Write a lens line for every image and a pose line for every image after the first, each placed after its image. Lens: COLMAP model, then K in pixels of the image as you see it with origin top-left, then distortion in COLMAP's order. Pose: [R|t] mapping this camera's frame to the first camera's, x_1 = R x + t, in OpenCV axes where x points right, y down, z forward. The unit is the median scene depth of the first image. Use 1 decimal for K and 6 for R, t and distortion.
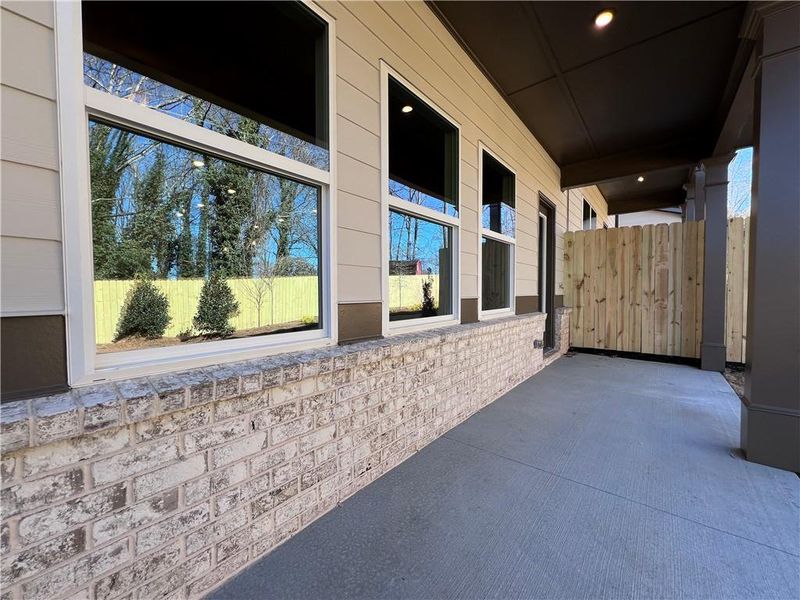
lens RADIAL K [[319.6, 0, 401.3], [0, 319.6, 302.7], [0, 0, 1]] dist [-0.000227, 0.000120]
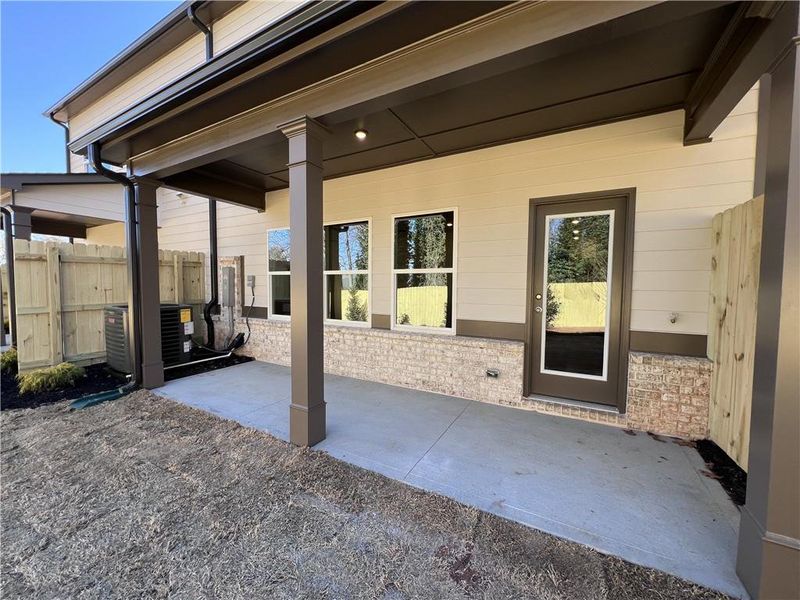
lens RADIAL K [[319.6, 0, 397.3], [0, 319.6, 301.5], [0, 0, 1]] dist [-0.000227, 0.000120]
pose [[0.162638, 0.056342, -0.985076, 1.080937], [-0.042610, 0.997838, 0.050037, -0.097309], [0.985765, 0.033836, 0.164687, 0.470291]]
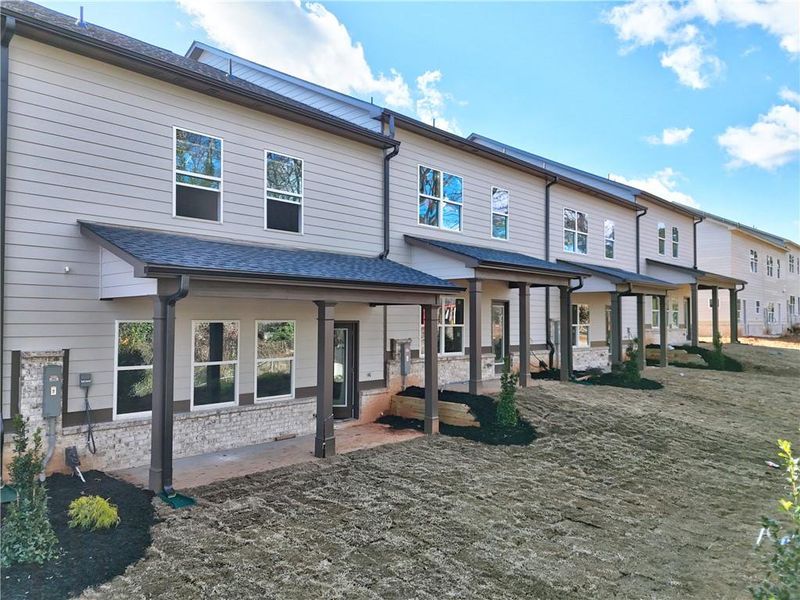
lens RADIAL K [[587.6, 0, 397.2], [0, 587.6, 300.4], [0, 0, 1]] dist [0.082214, -0.052509]
pose [[0.997314, 0.005935, -0.073006, 0.897899], [-0.010942, 0.997600, -0.068367, -0.224870], [0.072425, 0.068982, 0.994986, -1.762412]]
